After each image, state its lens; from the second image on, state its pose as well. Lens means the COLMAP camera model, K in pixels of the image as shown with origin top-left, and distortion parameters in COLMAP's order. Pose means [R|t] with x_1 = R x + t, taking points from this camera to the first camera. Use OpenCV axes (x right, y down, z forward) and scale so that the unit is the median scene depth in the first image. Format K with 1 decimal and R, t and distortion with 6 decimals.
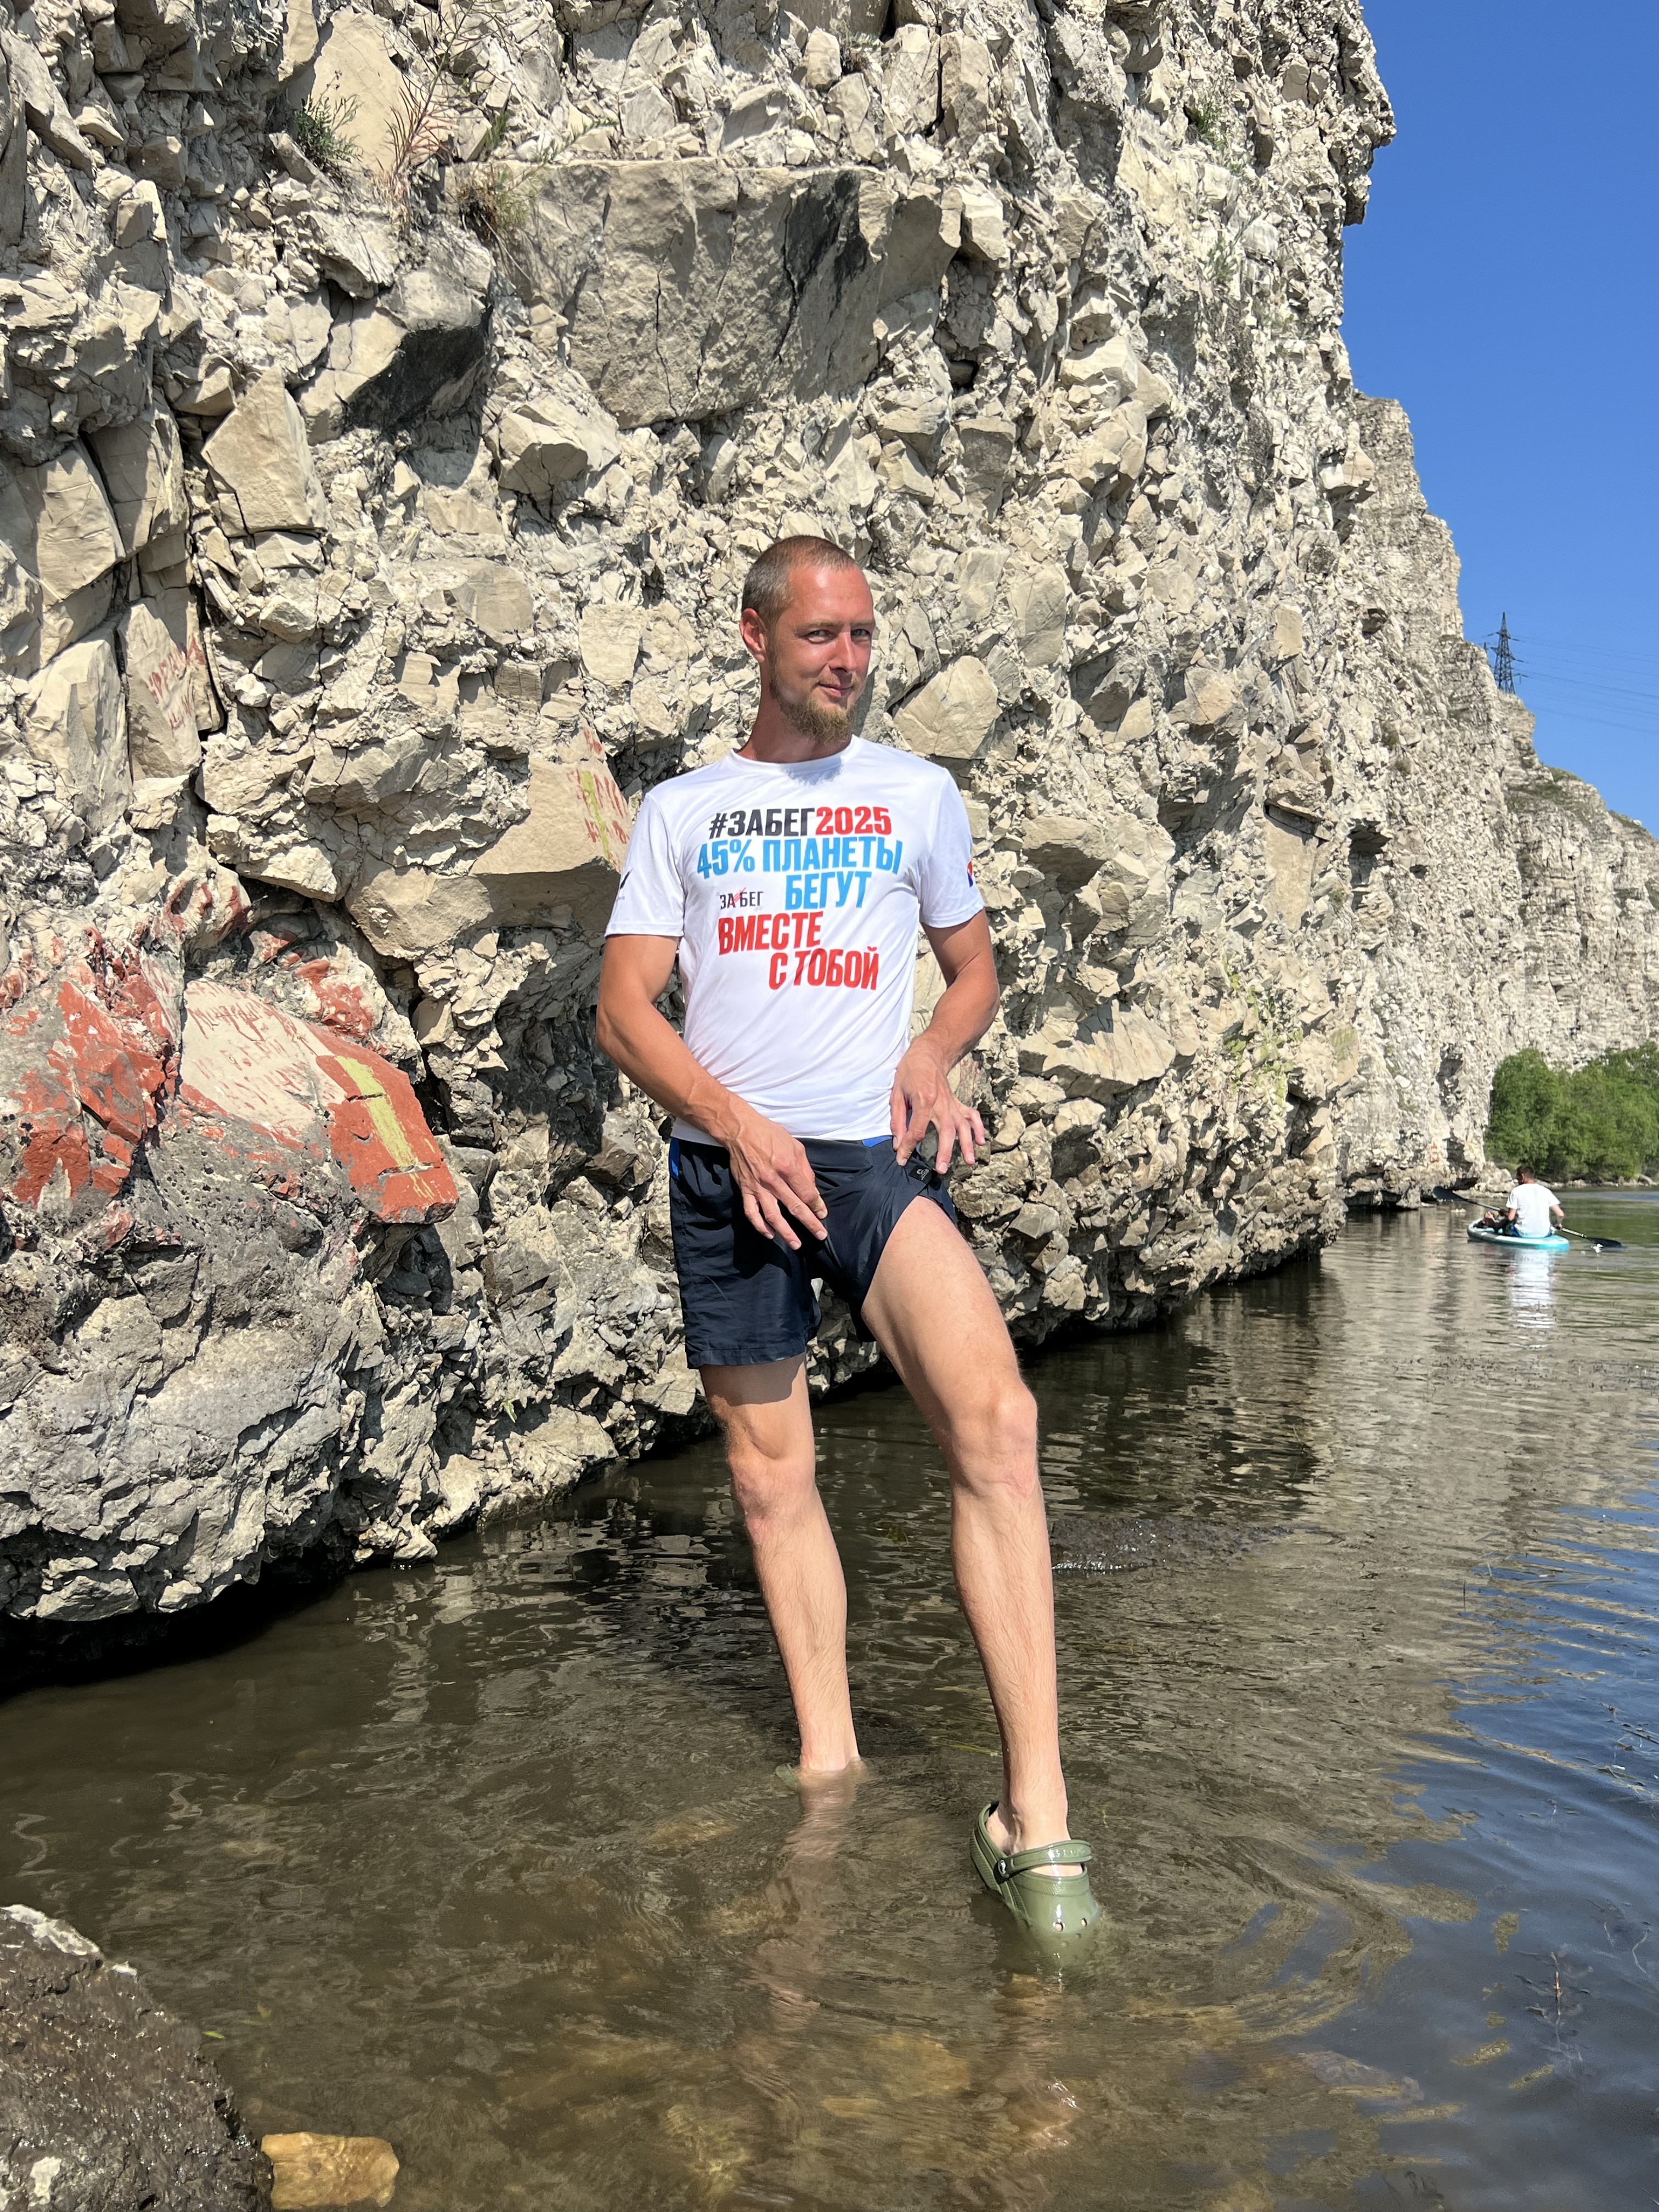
lens RADIAL K [[1821.0, 0, 808.7], [0, 1821.0, 1126.7], [0, 0, 1]] dist [0.043773, -0.044409]
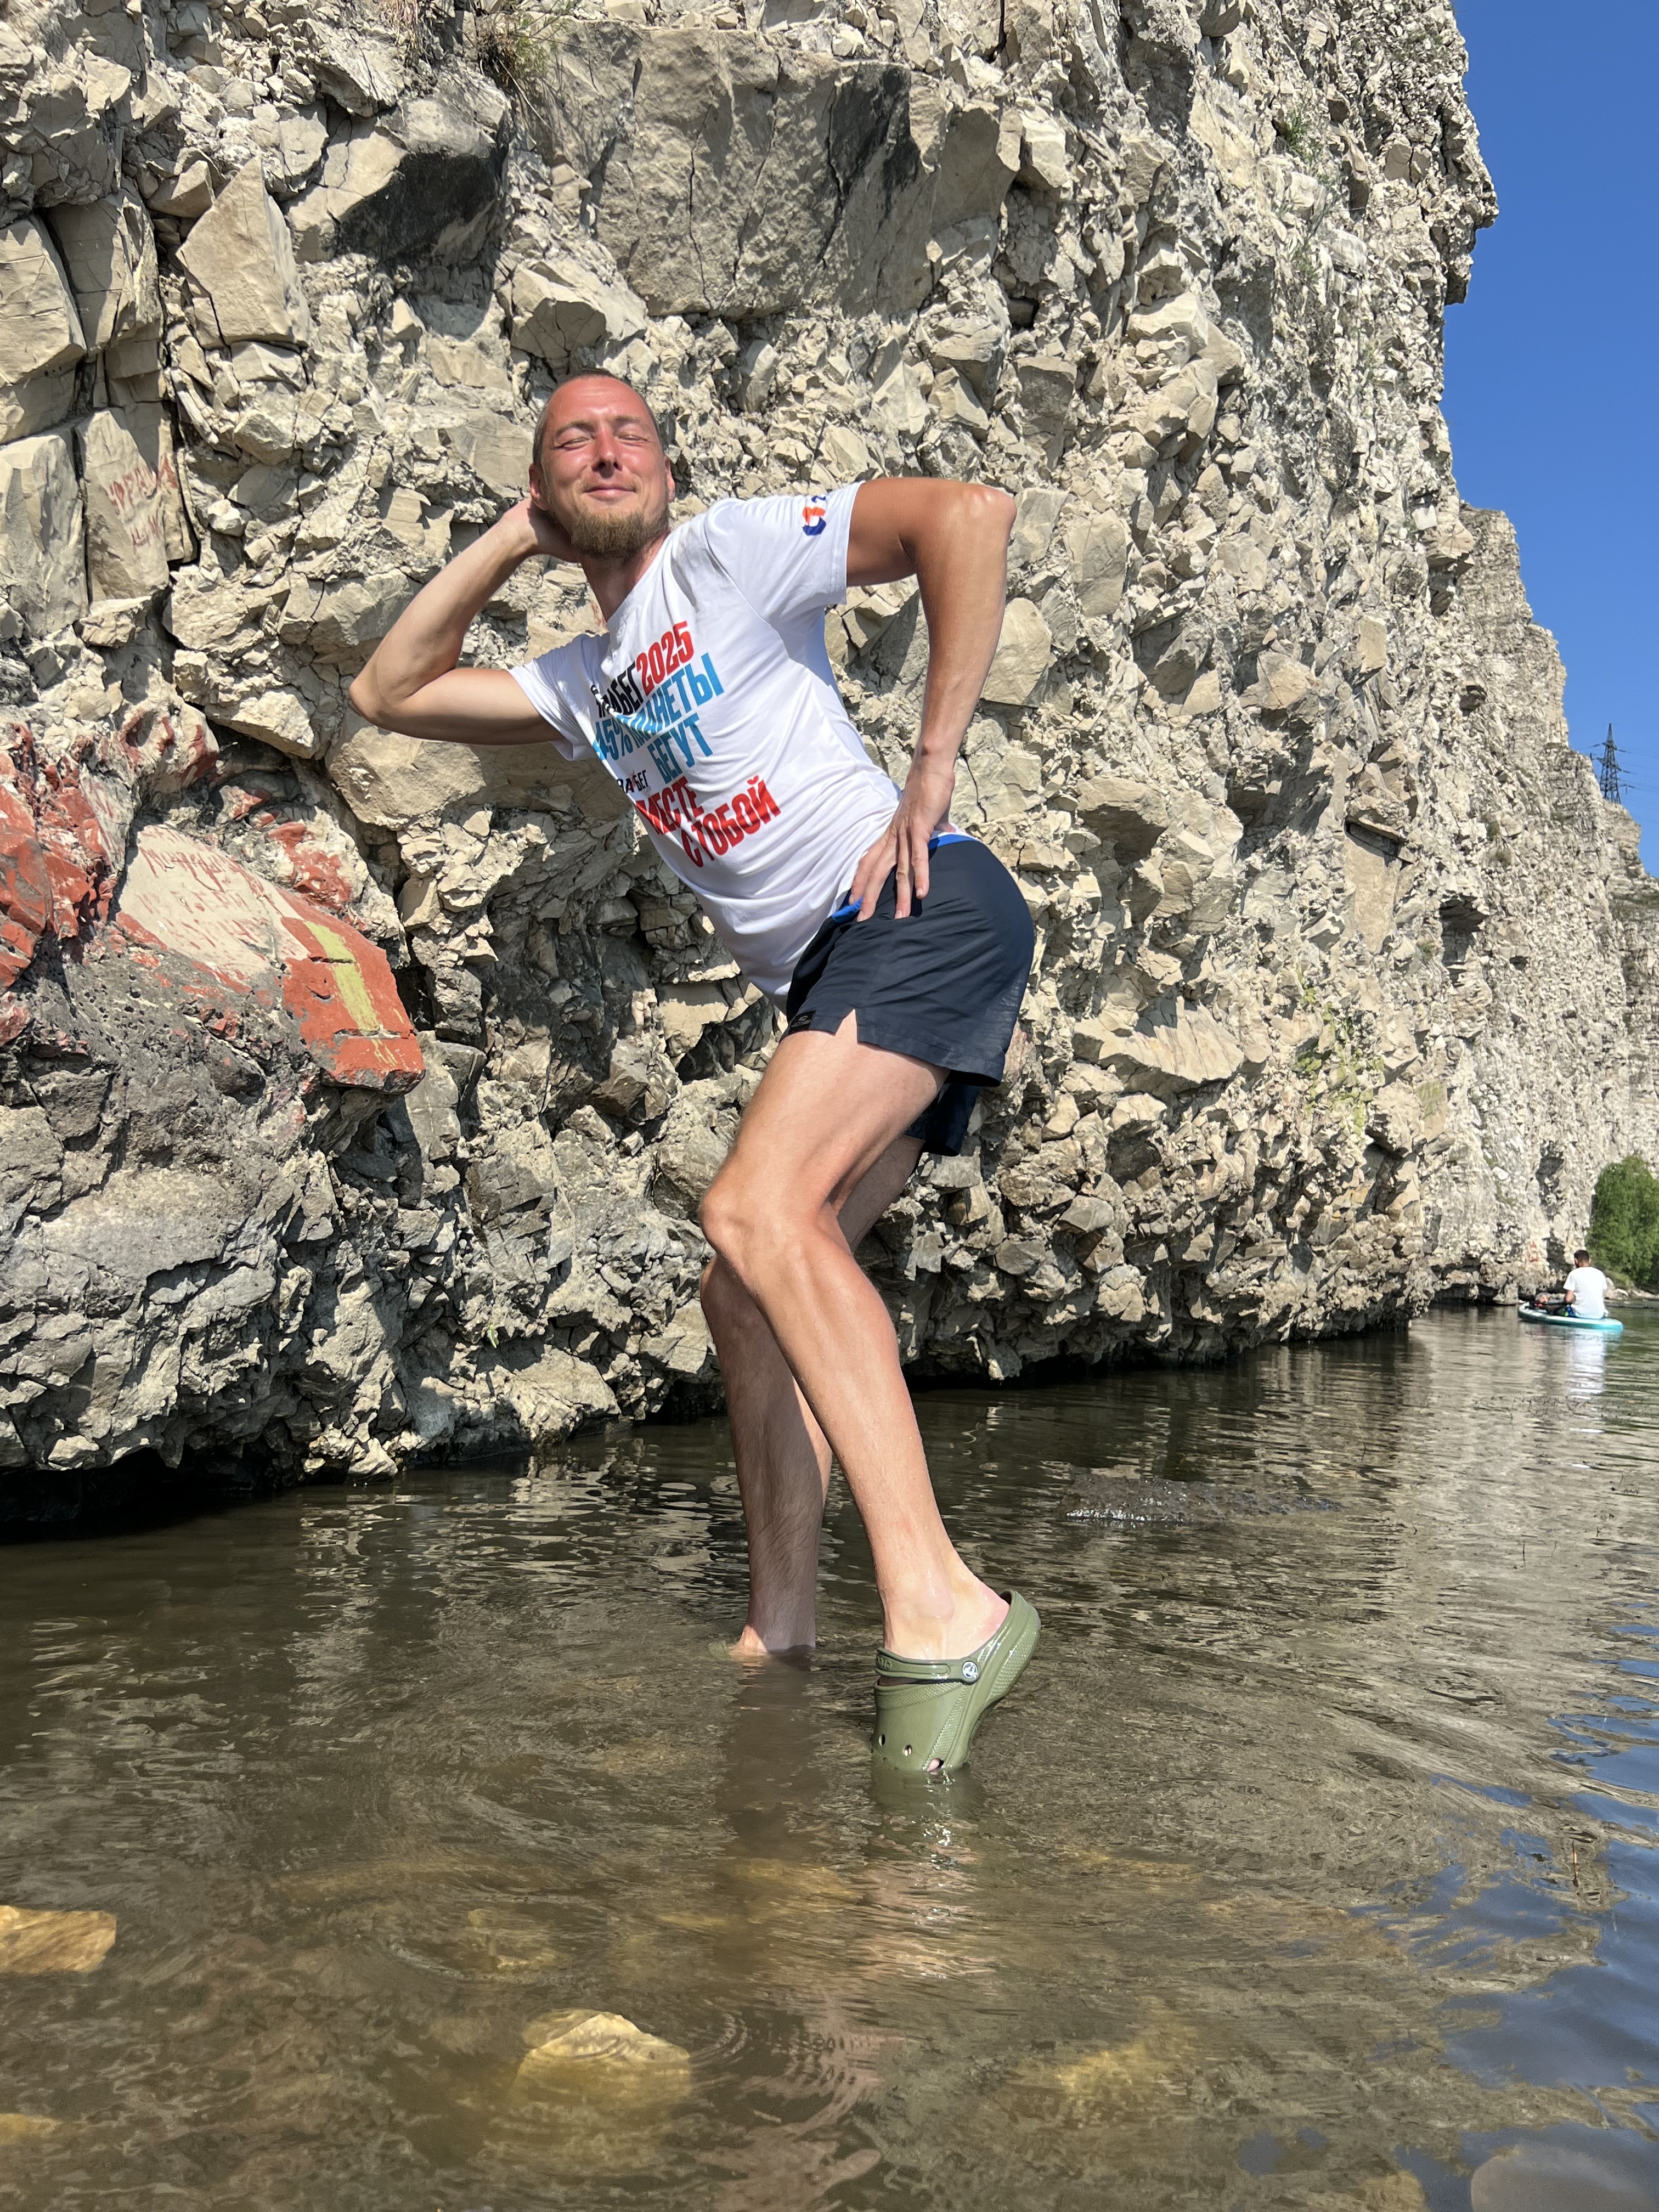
lens RADIAL K [[1821.0, 0, 832.7], [0, 1821.0, 1107.3], [0, 0, 1]] dist [0.036596, -0.031938]
pose [[0.998842, 0.028624, -0.038680, 0.038249], [-0.030878, 0.997781, -0.058994, 0.079783], [0.036906, 0.060120, 0.997509, 0.063356]]
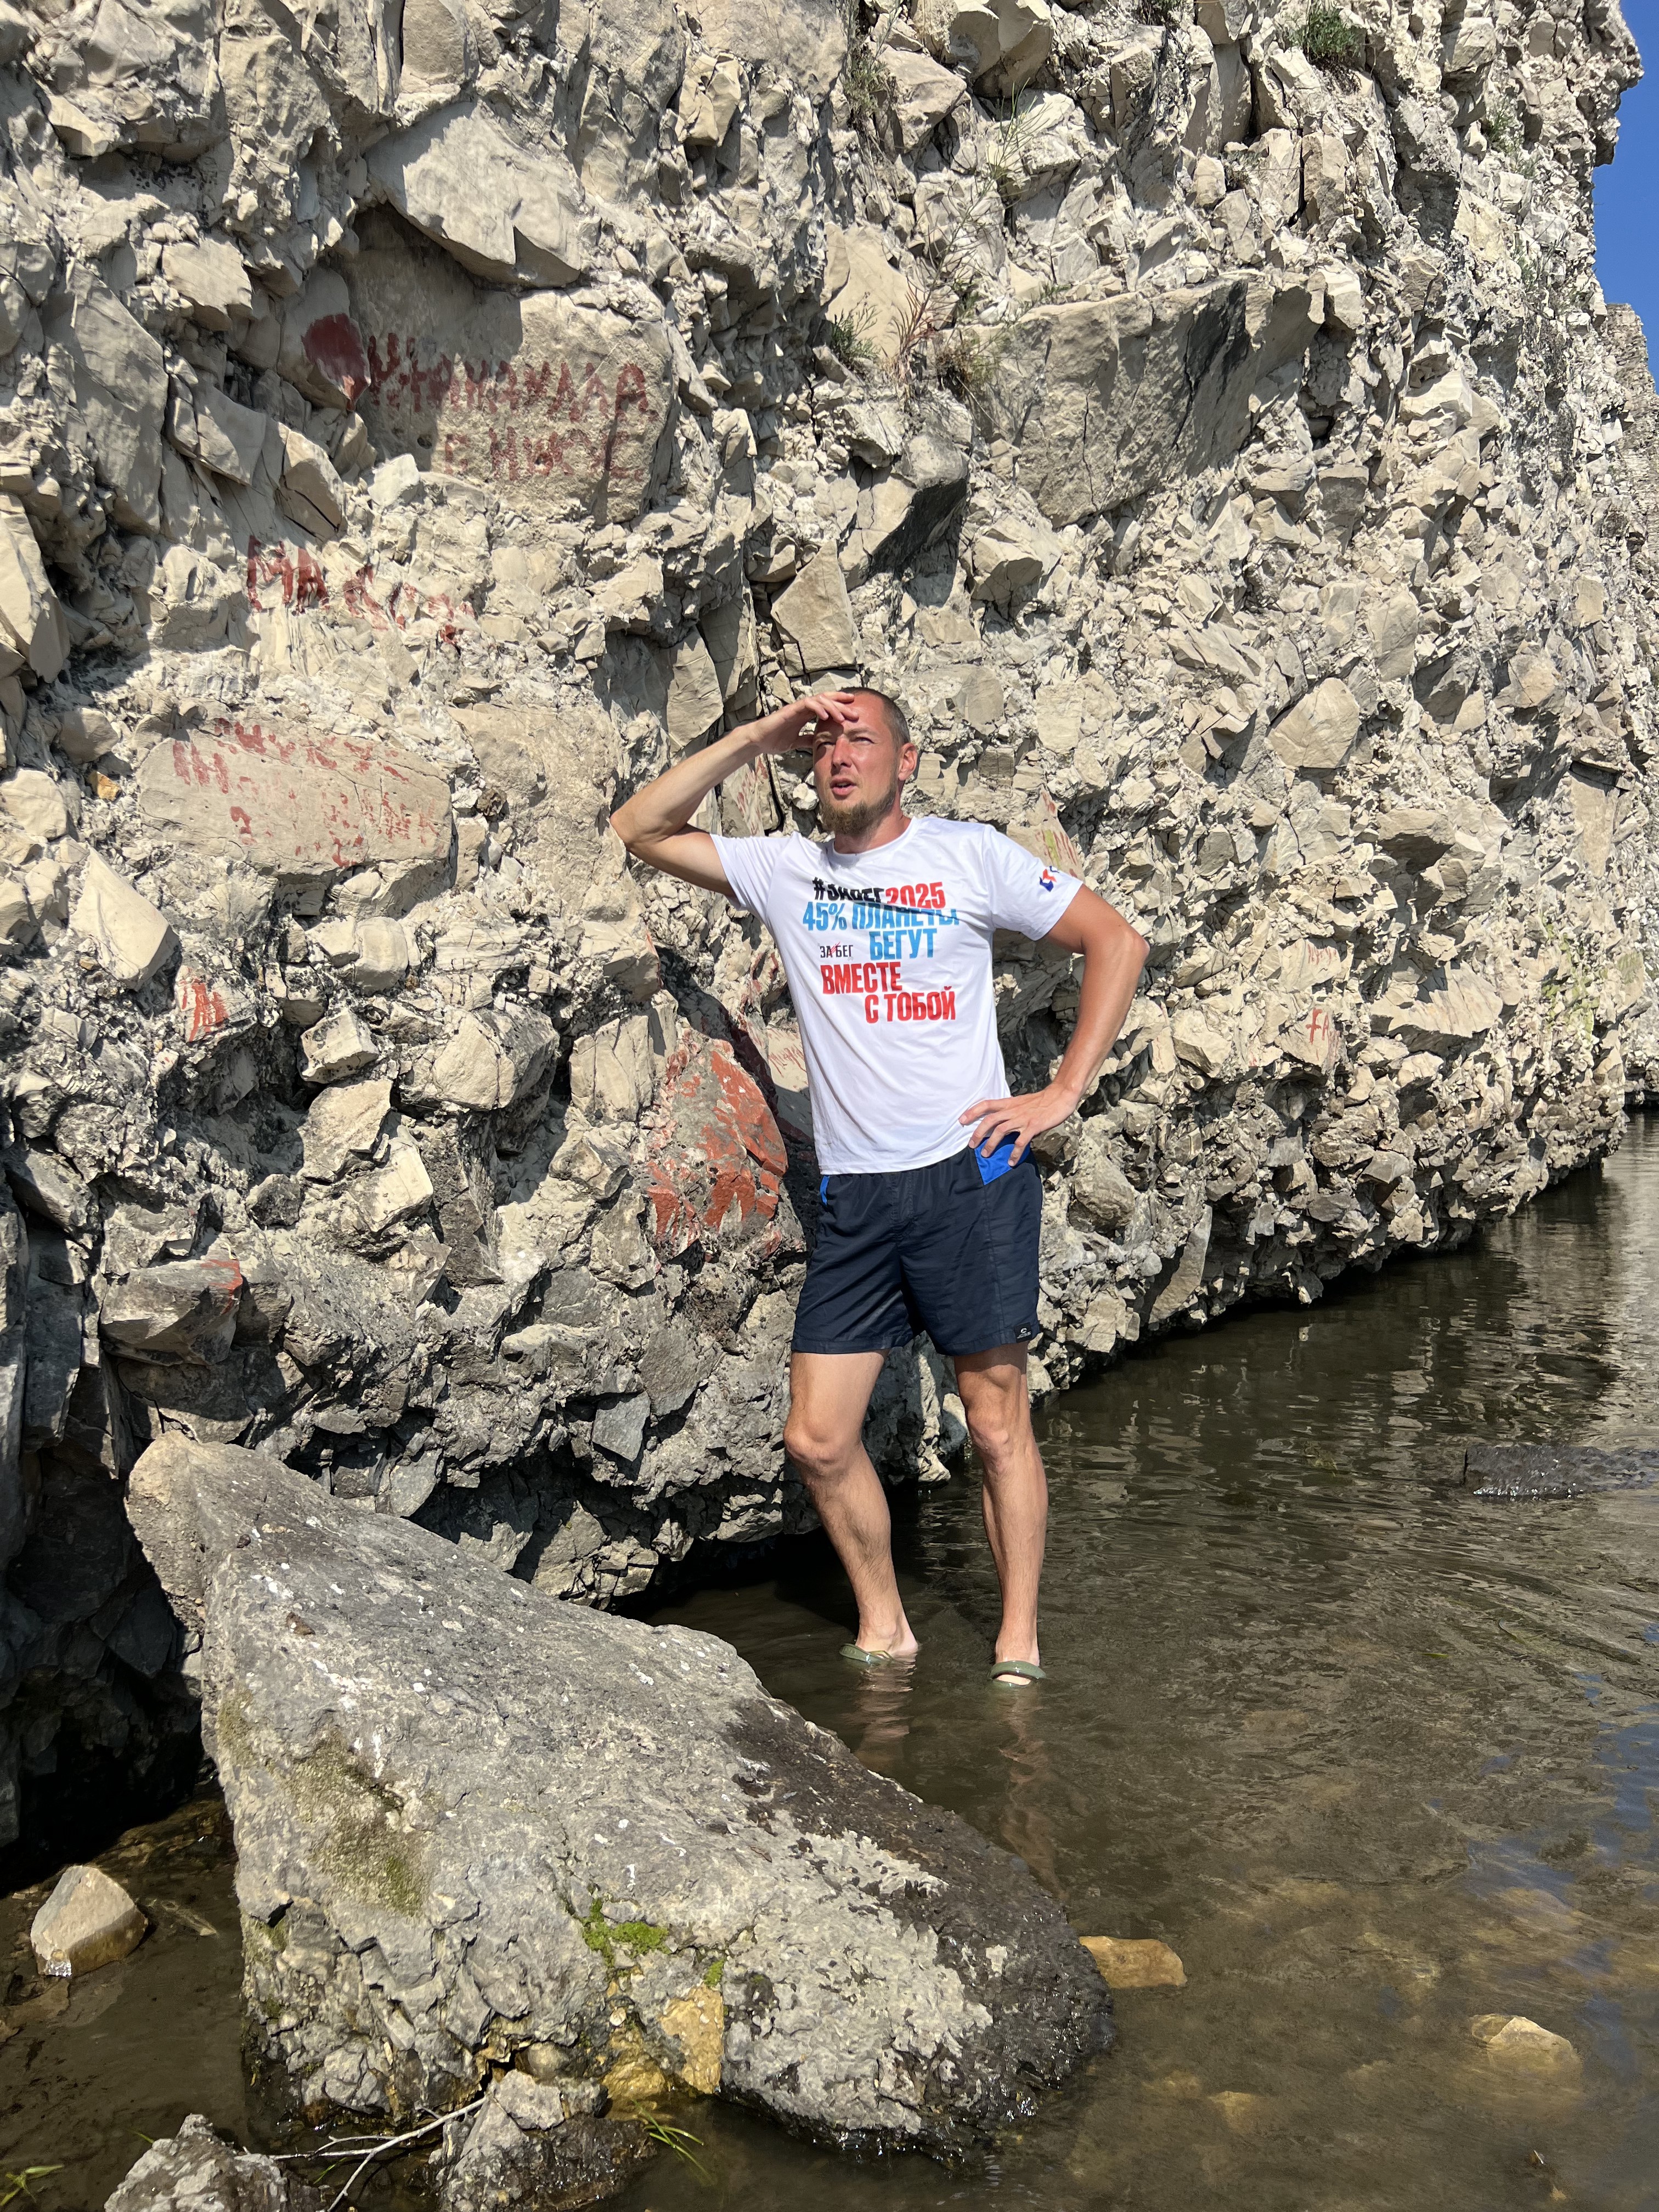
lens RADIAL K [[1669.8, 0, 824.3], [0, 1669.8, 1099.5], [0, 0, 1]] dist [0.051069, -0.055453]
pose [[0.989243, -0.035454, -0.141918, -0.098070], [0.039754, 0.998829, 0.027572, -0.044691], [0.140774, -0.032918, 0.989494, -0.094223]]
